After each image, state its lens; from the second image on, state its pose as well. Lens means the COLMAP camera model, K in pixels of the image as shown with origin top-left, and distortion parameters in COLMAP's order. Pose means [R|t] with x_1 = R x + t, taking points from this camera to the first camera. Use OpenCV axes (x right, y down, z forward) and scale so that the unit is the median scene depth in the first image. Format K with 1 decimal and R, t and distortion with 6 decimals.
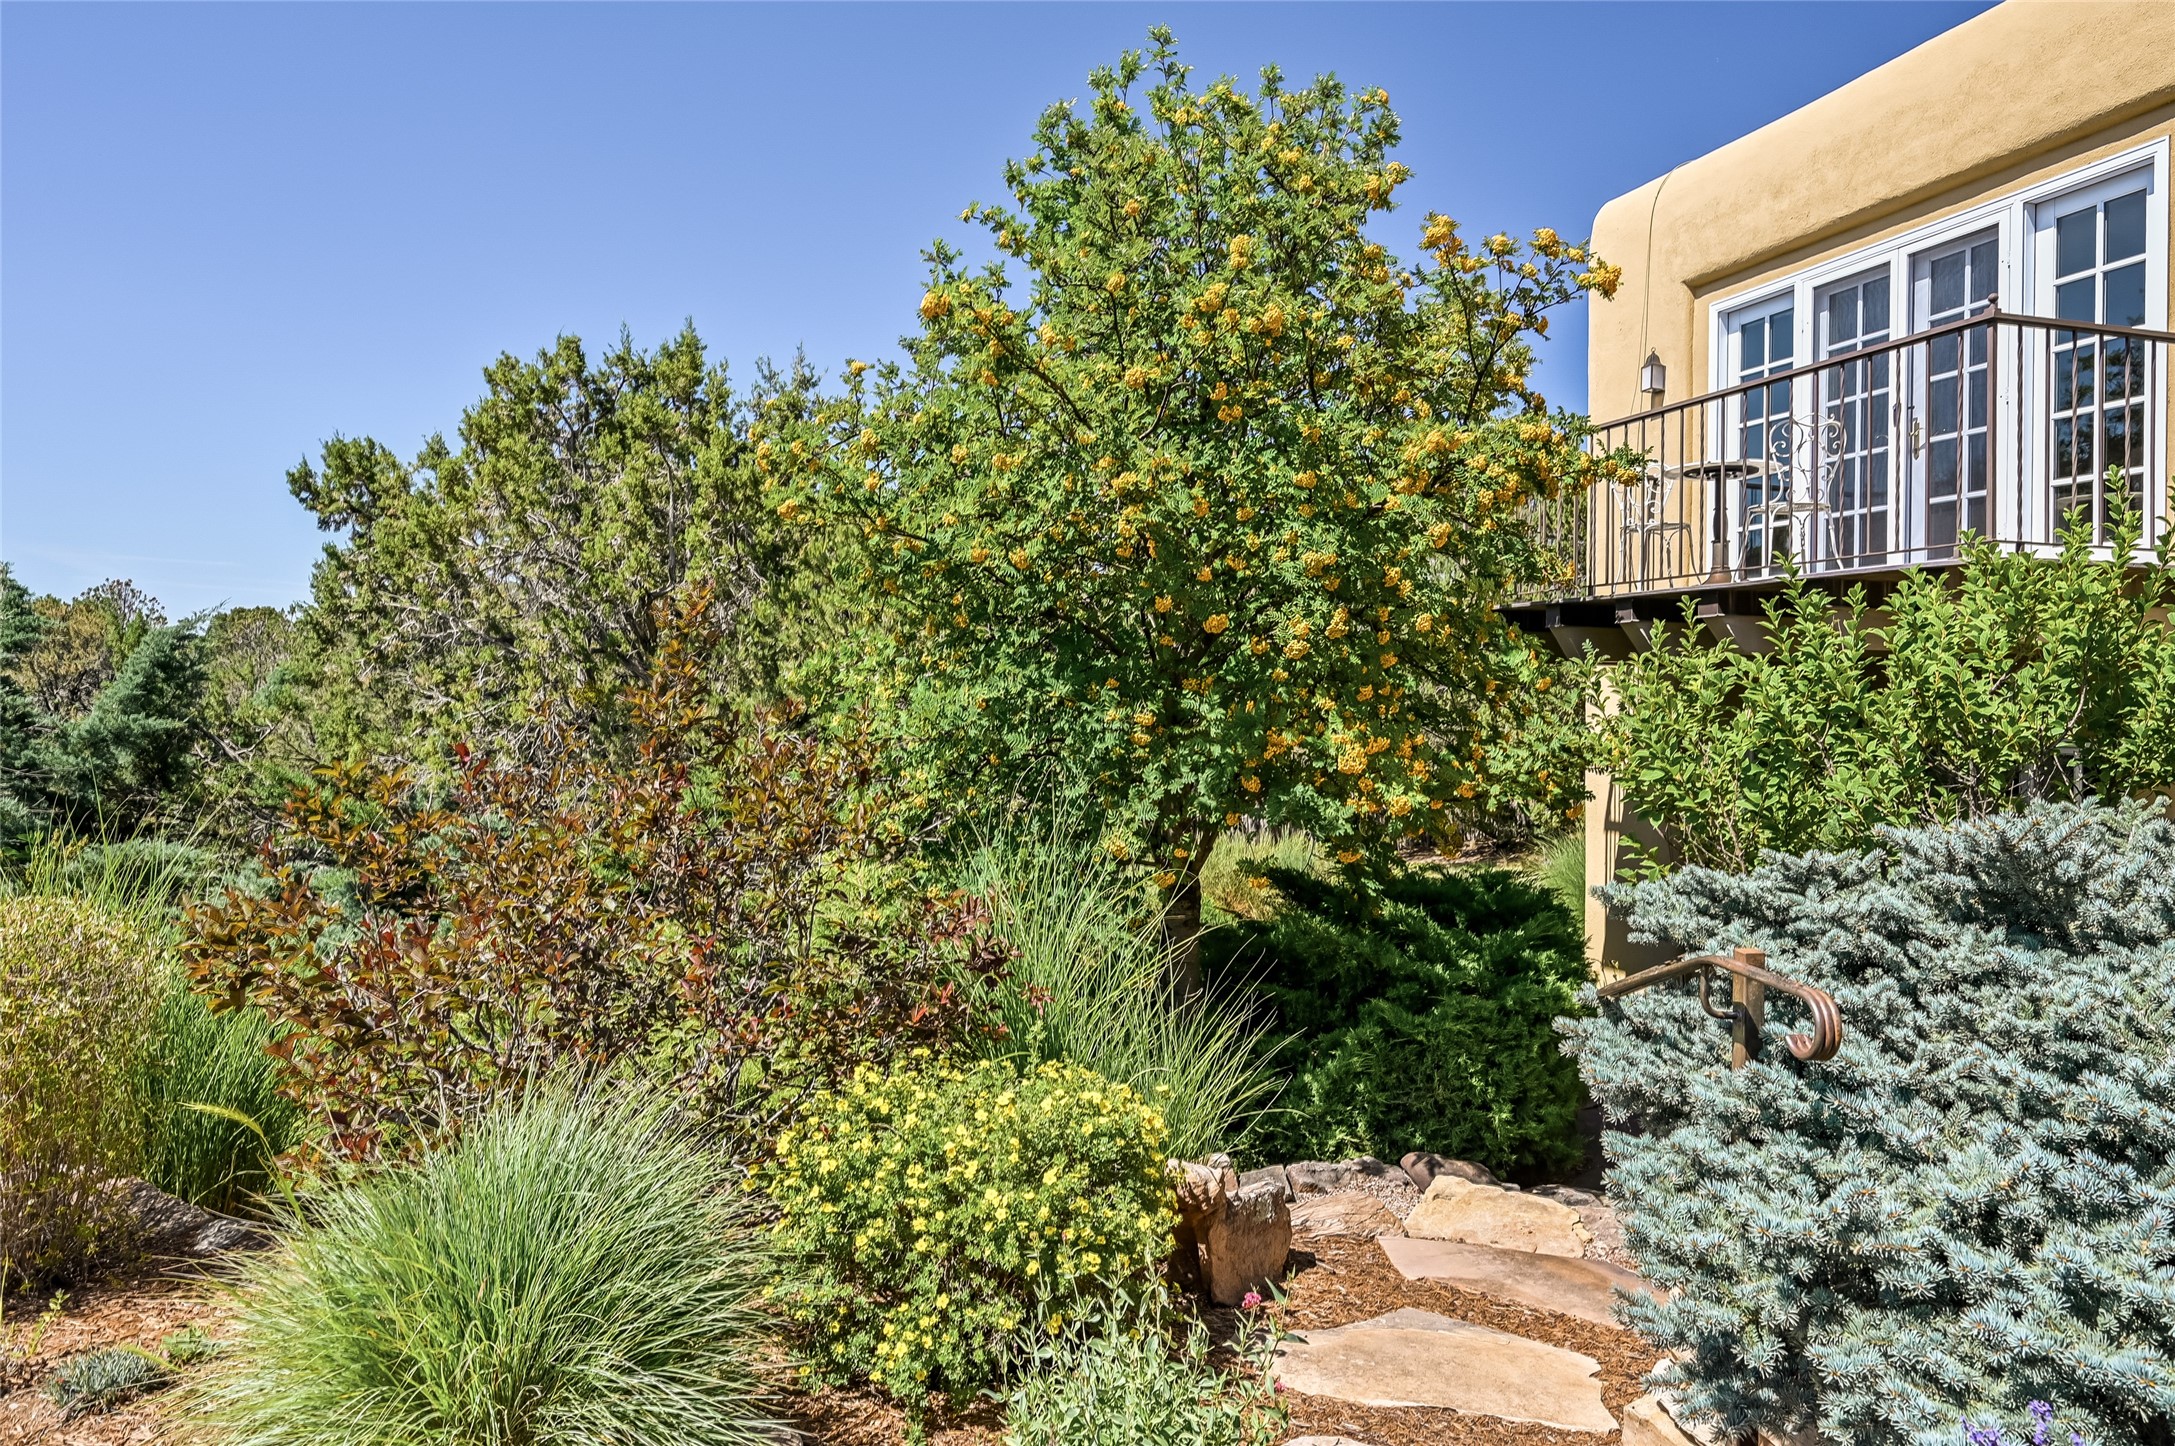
lens RADIAL K [[1313.4, 0, 1087.5], [0, 1313.4, 714.6], [0, 0, 1]] dist [-0.000814, -0.000093]
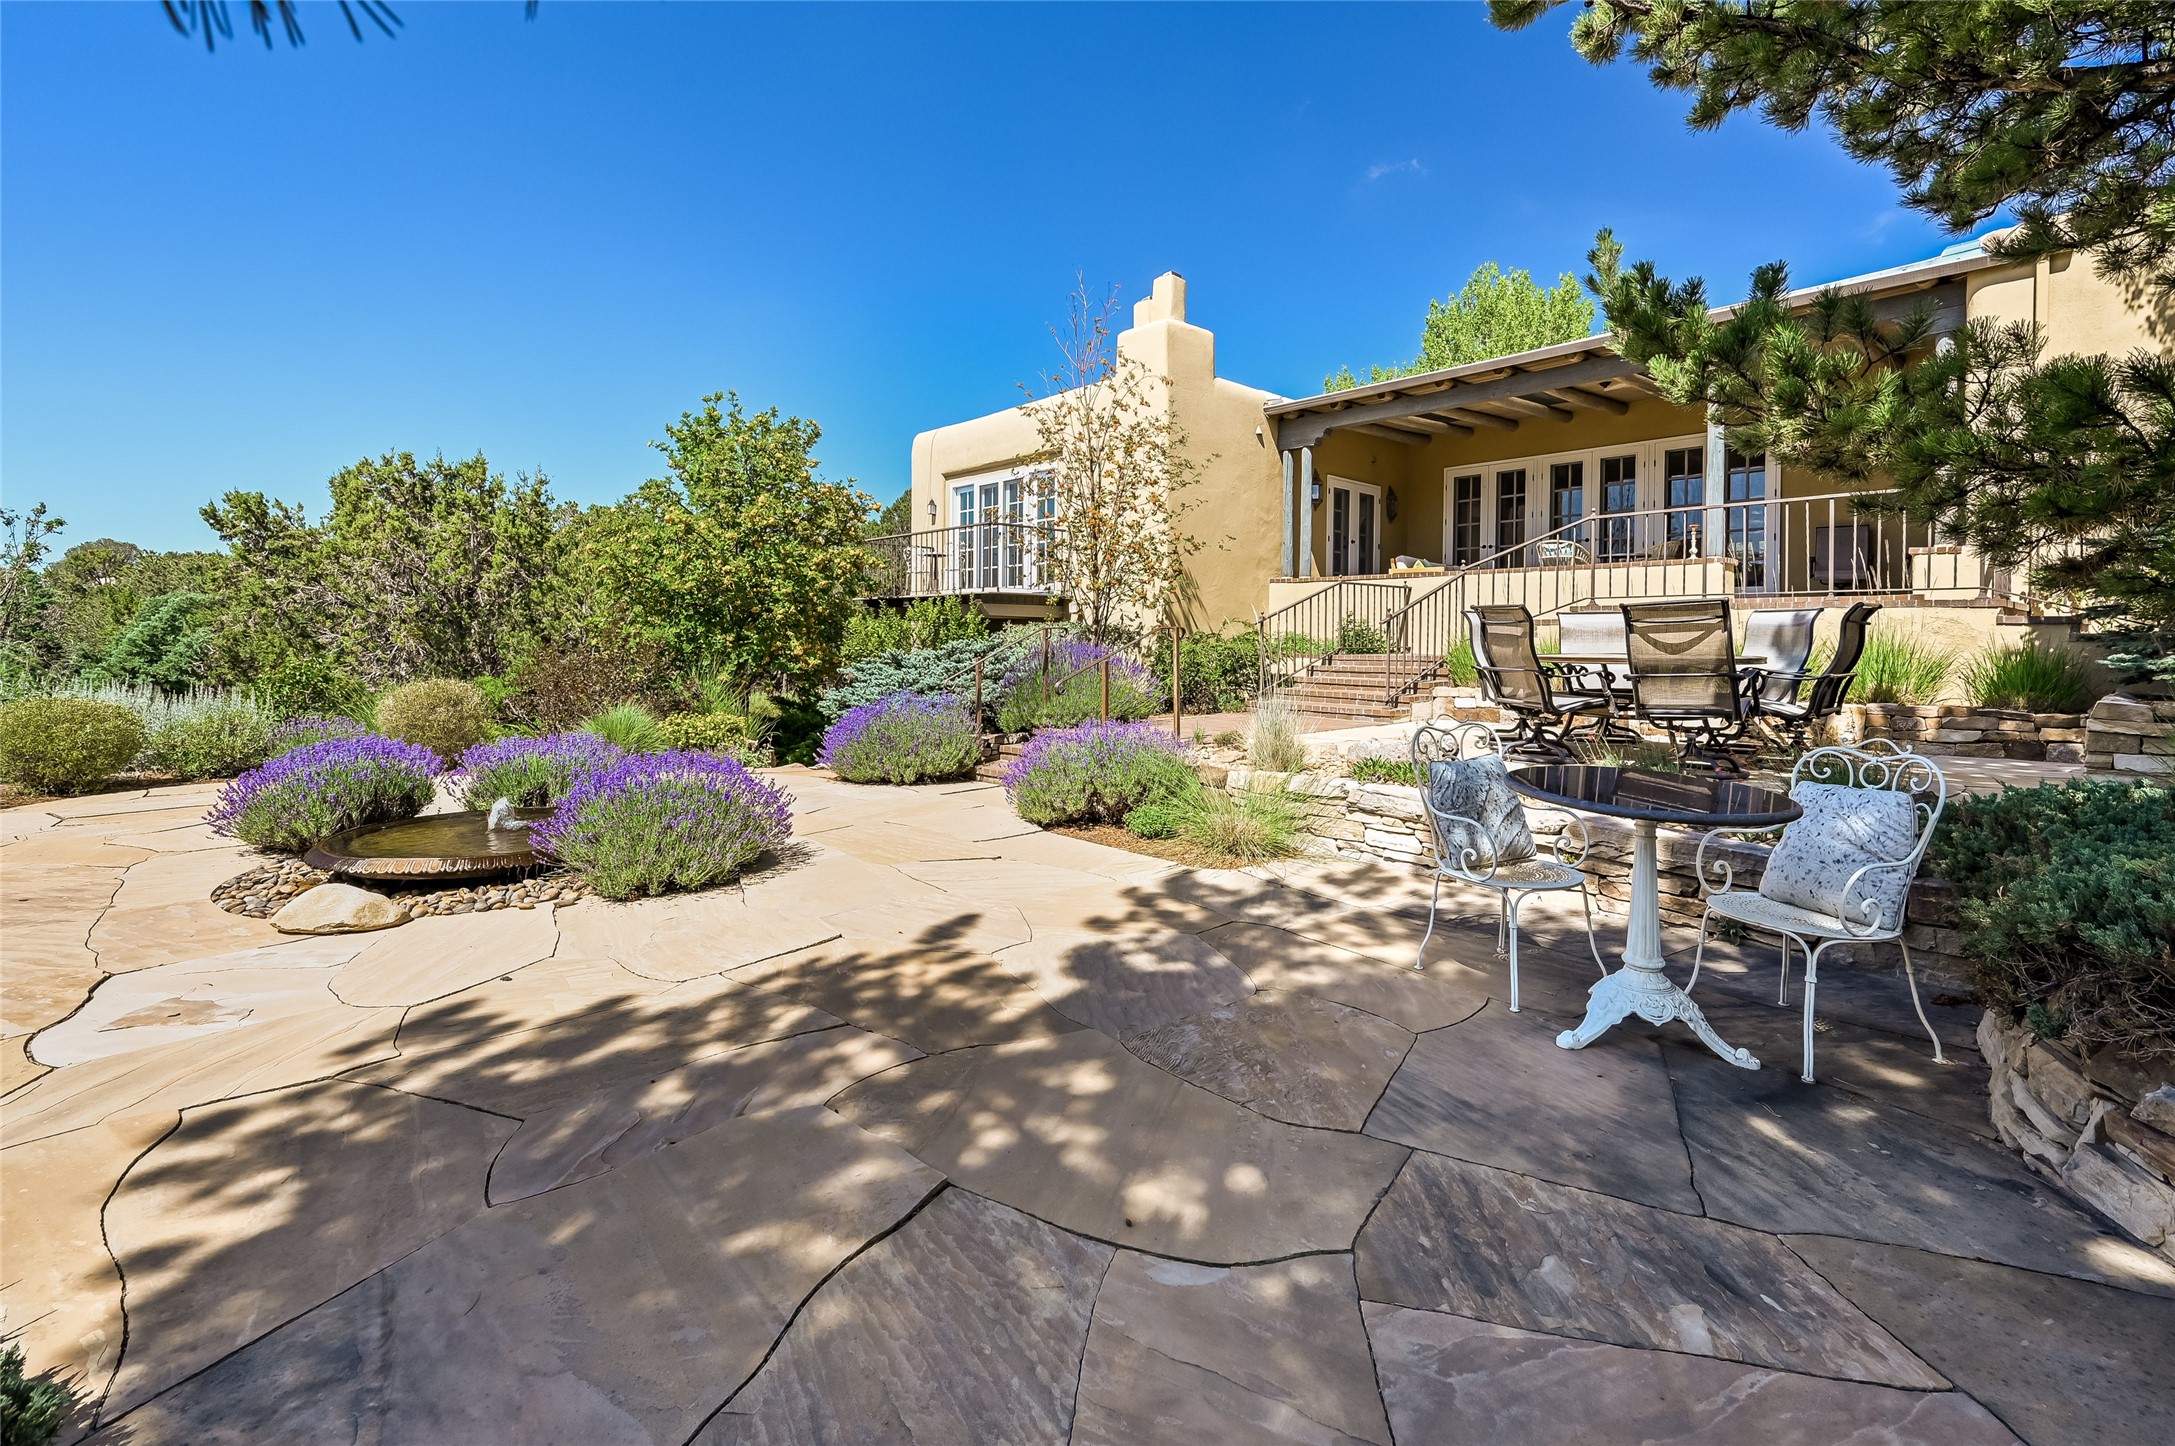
lens RADIAL K [[923.7, 0, 1093.5], [0, 923.7, 641.9], [0, 0, 1]] dist [-0.002480, -0.000254]
pose [[0.898716, -0.006891, 0.438477, -0.137394], [0.010030, 0.999938, -0.004842, 0.028487], [-0.438416, 0.008750, 0.898729, -1.293118]]
